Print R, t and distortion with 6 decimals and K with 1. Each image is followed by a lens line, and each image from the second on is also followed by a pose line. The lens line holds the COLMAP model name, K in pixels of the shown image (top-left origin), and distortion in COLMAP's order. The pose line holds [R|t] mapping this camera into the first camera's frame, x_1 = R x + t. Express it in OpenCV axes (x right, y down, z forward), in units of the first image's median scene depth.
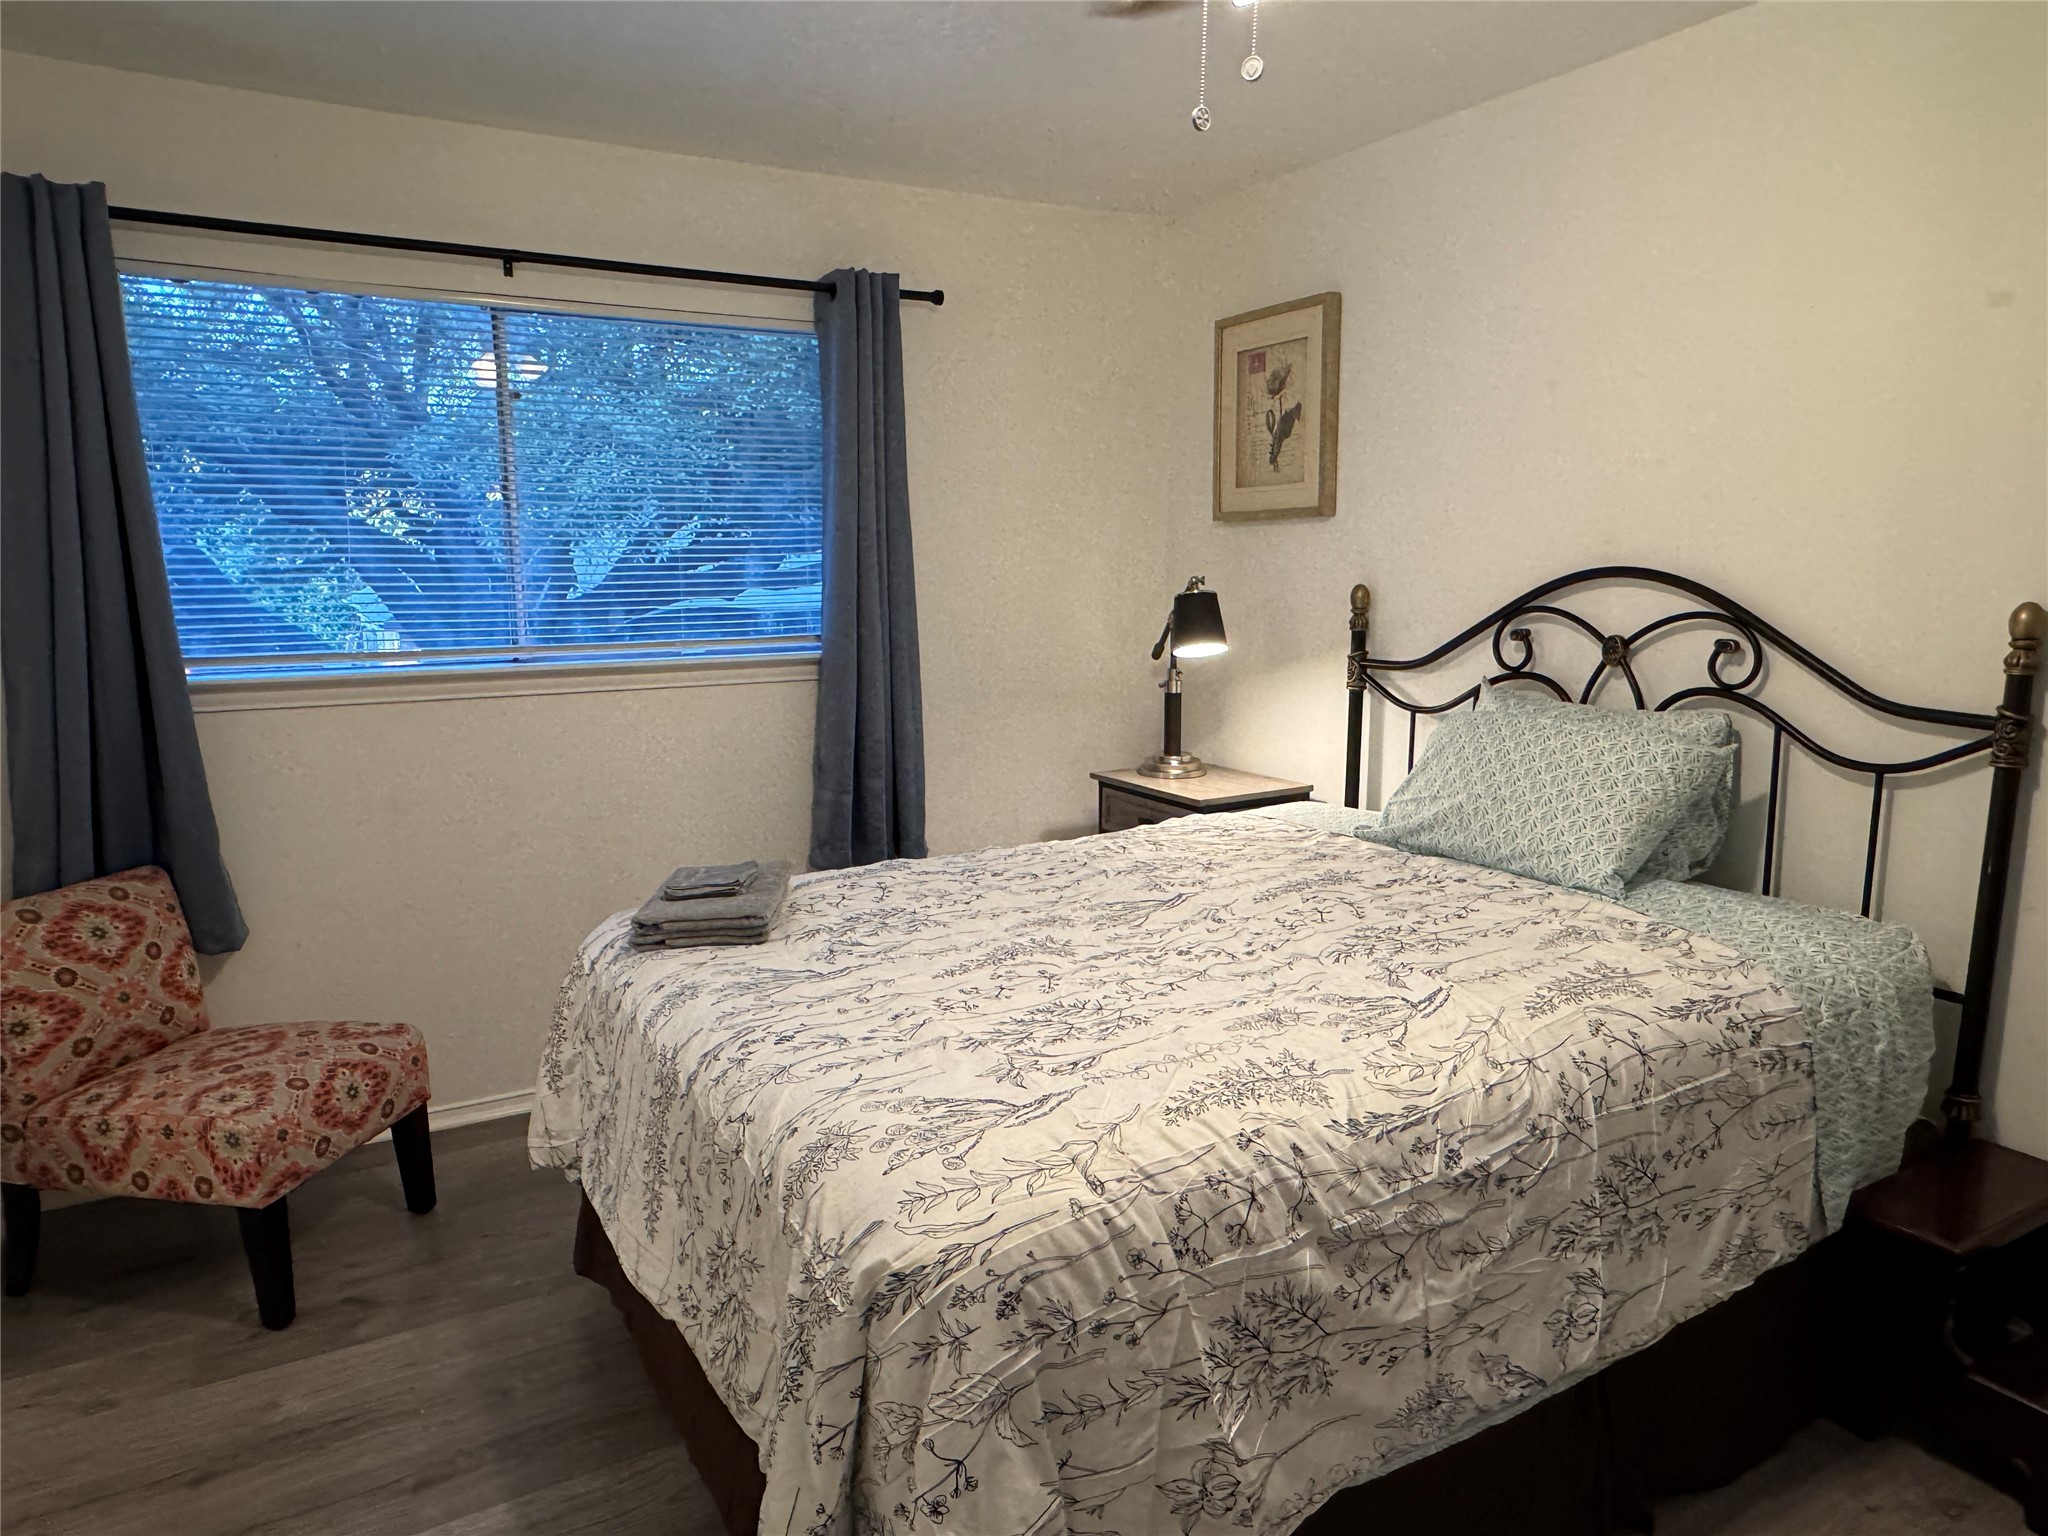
lens RADIAL K [[1316.1, 0, 1021.3], [0, 1316.1, 764.8], [0, 0, 1]] dist [-0.007228, 0.005513]
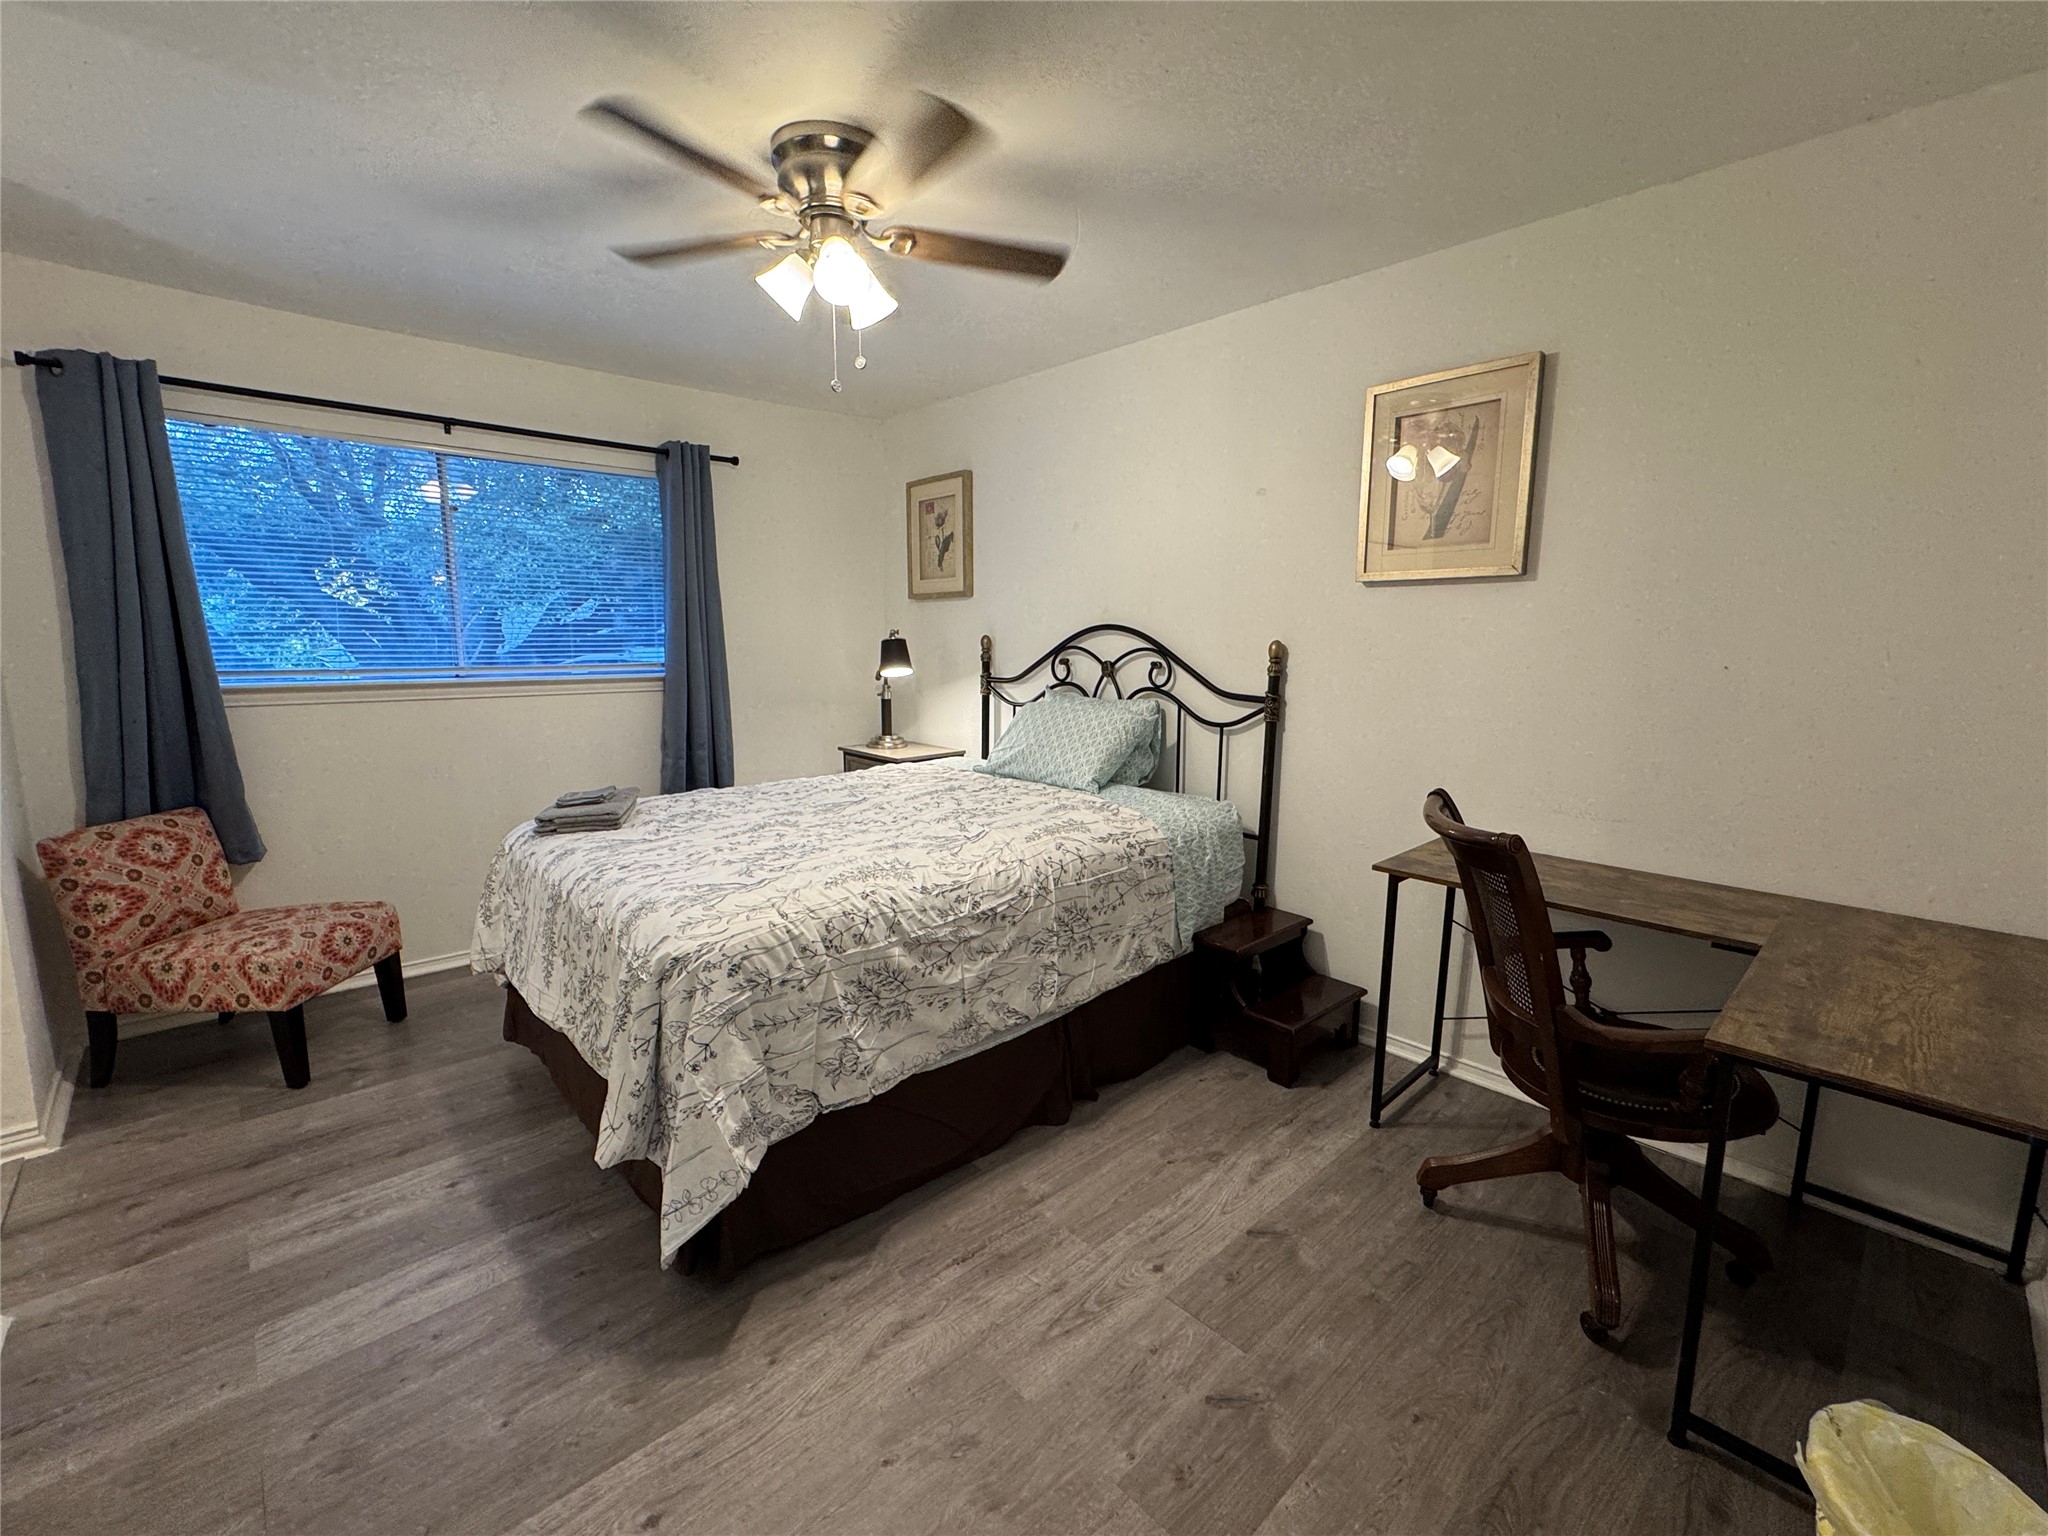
lens RADIAL K [[872.6, 0, 1026.5], [0, 872.6, 765.2], [0, 0, 1]] dist [-0.000959, 0.000108]
pose [[0.977997, -0.019024, 0.207752, 0.087006], [0.020386, 0.999782, -0.004417, 0.061754], [-0.207622, 0.008555, 0.978172, -0.223897]]
